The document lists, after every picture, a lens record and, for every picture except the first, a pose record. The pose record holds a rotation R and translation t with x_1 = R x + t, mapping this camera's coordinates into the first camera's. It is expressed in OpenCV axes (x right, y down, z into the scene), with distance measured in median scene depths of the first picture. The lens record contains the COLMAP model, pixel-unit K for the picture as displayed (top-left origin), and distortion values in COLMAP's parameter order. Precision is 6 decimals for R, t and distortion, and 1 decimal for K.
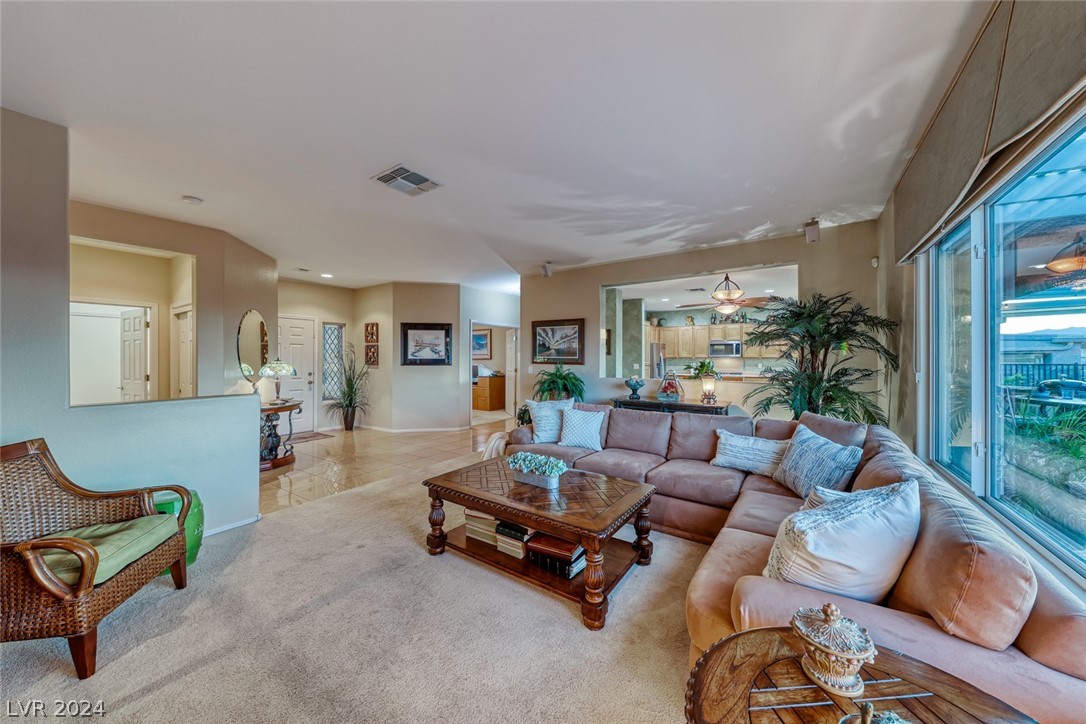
lens RADIAL K [[373.2, 0, 541.7], [0, 373.2, 358.3], [0, 0, 1]] dist [0.012671, 0.000054]
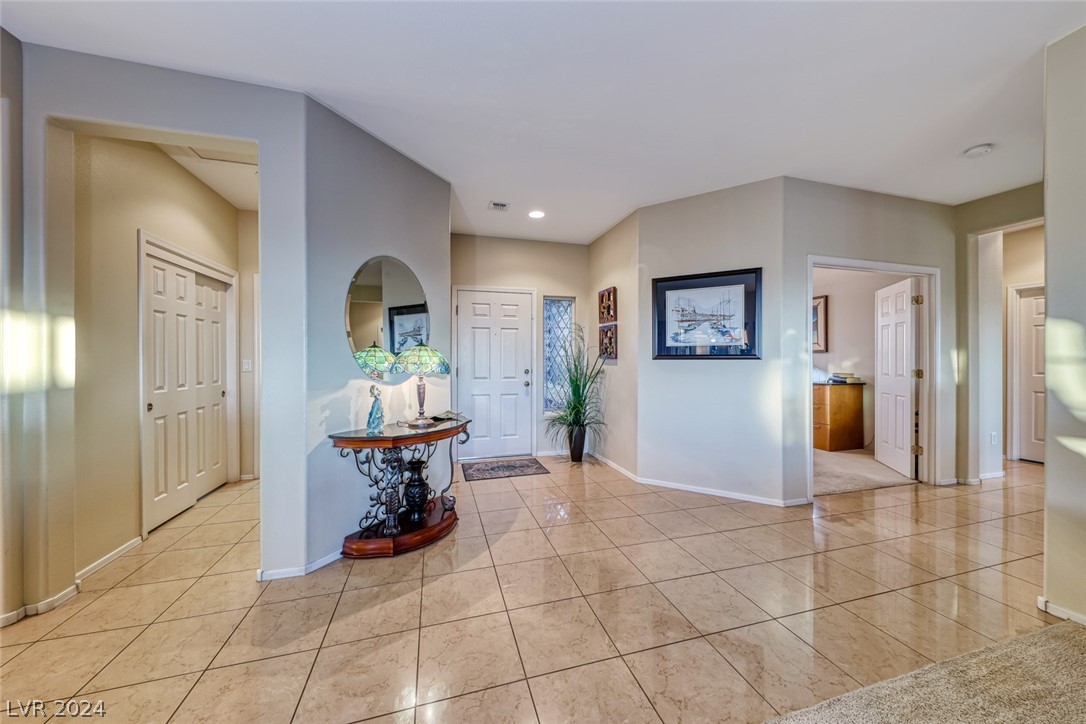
lens RADIAL K [[373.2, 0, 539.4], [0, 373.2, 359.4], [0, 0, 1]] dist [0.012671, 0.000054]
pose [[0.770740, 0.000442, -0.637150, -0.158114], [0.000655, 0.999999, 0.001485, 0.018062], [0.637150, -0.001562, 0.770738, 0.474637]]
